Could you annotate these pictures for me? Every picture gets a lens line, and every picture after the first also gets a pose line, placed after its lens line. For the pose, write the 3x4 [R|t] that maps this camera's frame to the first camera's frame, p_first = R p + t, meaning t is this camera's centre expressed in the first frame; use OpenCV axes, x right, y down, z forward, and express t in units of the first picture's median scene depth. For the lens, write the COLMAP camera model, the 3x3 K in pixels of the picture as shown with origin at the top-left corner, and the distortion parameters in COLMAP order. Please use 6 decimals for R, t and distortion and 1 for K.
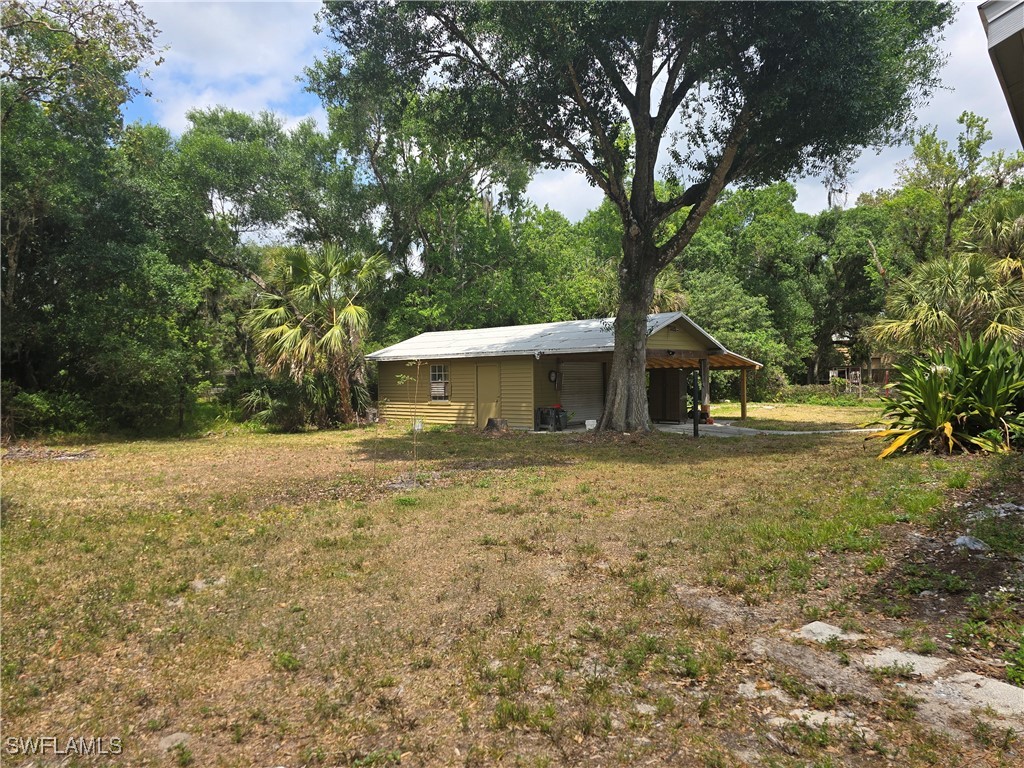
lens RADIAL K [[688.2, 0, 509.3], [0, 688.2, 377.8], [0, 0, 1]] dist [0.071500, -0.059152]
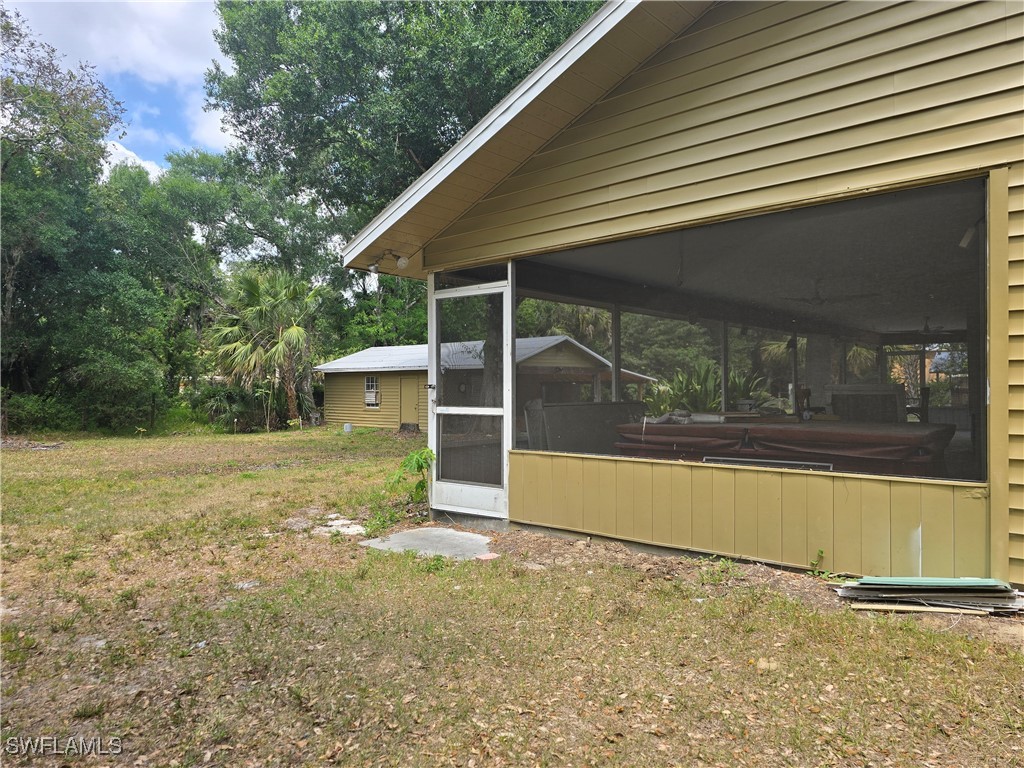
lens RADIAL K [[688.2, 0, 506.8], [0, 688.2, 385.2], [0, 0, 1]] dist [0.071500, -0.059152]
pose [[0.999755, 0.012238, -0.018433, 0.149685], [-0.012248, 0.999925, -0.000428, -0.006759], [0.018427, 0.000654, 0.999830, -0.165316]]
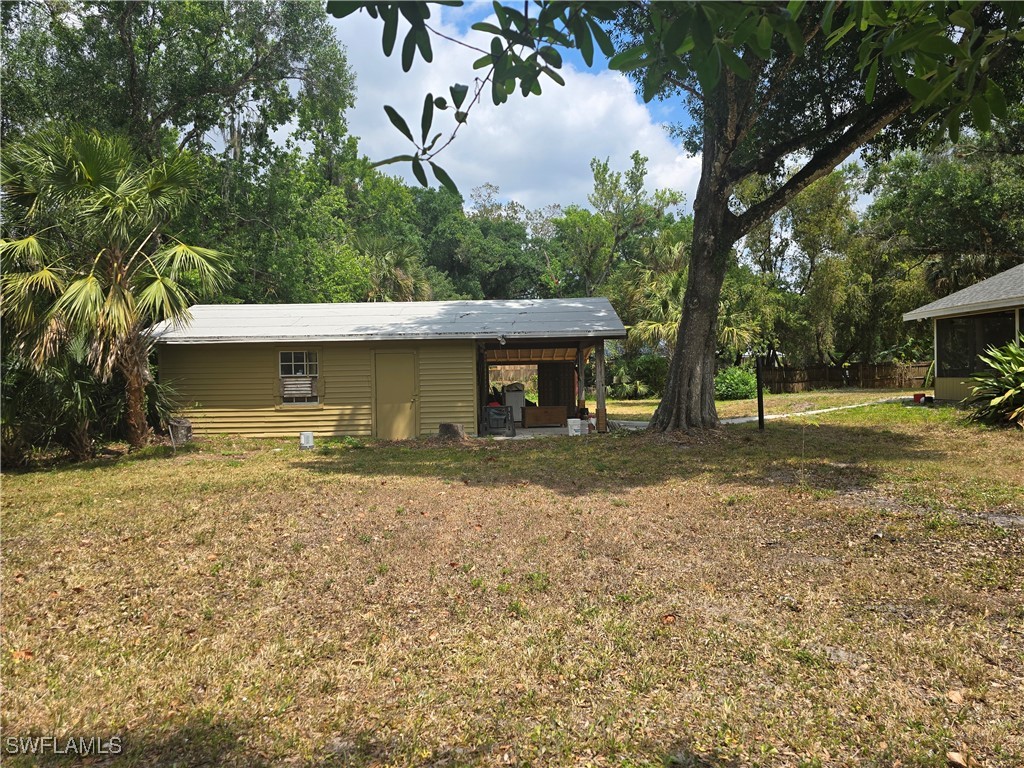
lens RADIAL K [[688.2, 0, 511.9], [0, 688.2, 382.6], [0, 0, 1]] dist [0.071500, -0.059152]
pose [[0.780122, -0.007750, 0.625579, -0.372209], [0.006863, 0.999969, 0.003829, 0.011154], [-0.625590, 0.001306, 0.780151, 0.329582]]
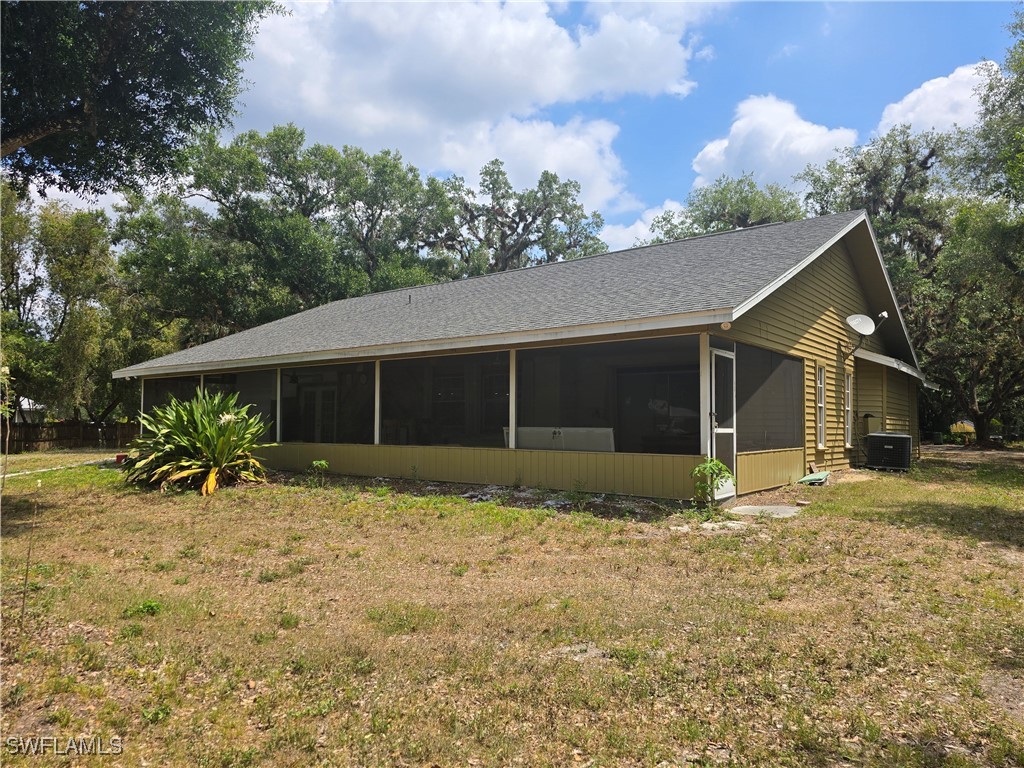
lens RADIAL K [[688.2, 0, 514.7], [0, 688.2, 385.7], [0, 0, 1]] dist [0.071500, -0.059152]
pose [[-0.040203, 0.074356, 0.996421, -0.348022], [-0.006369, 0.997188, -0.074670, 0.010466], [-0.999171, -0.009348, -0.039617, 0.307698]]
